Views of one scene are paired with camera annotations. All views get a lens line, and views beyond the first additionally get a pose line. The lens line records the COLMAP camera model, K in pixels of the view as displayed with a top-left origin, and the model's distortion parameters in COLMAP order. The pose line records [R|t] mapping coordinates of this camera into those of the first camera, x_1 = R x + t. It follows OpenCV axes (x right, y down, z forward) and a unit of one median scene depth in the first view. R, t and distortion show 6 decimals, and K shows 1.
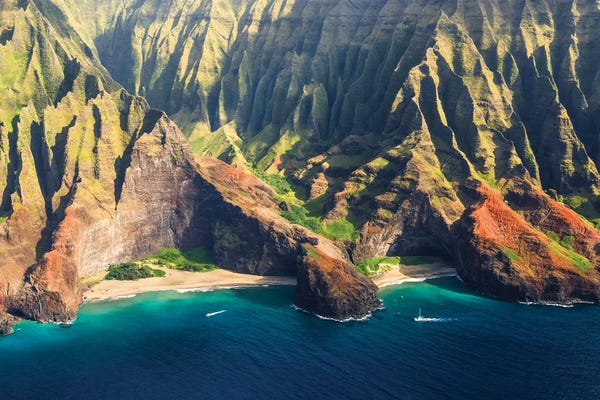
lens RADIAL K [[538.2, 0, 300.0], [0, 538.2, 199.2], [0, 0, 1]] dist [0.014298, -0.009136]
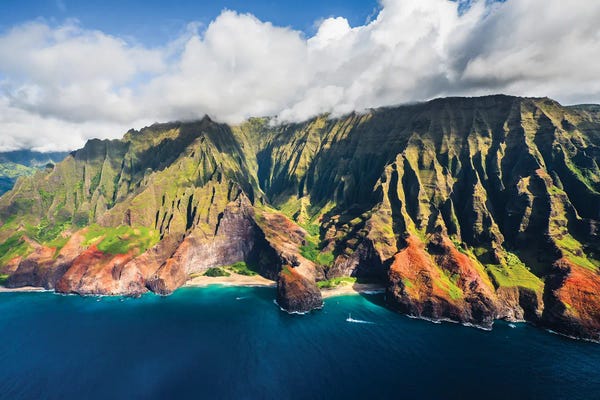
lens RADIAL K [[294.4, 0, 300.0], [0, 294.4, 200.5], [0, 0, 1]] dist [-0.002270, 0.000102]
pose [[0.952583, 0.016711, -0.303820, 0.266787], [-0.053327, 0.992205, -0.112625, -0.016485], [0.299569, 0.123487, 0.946049, 0.056695]]
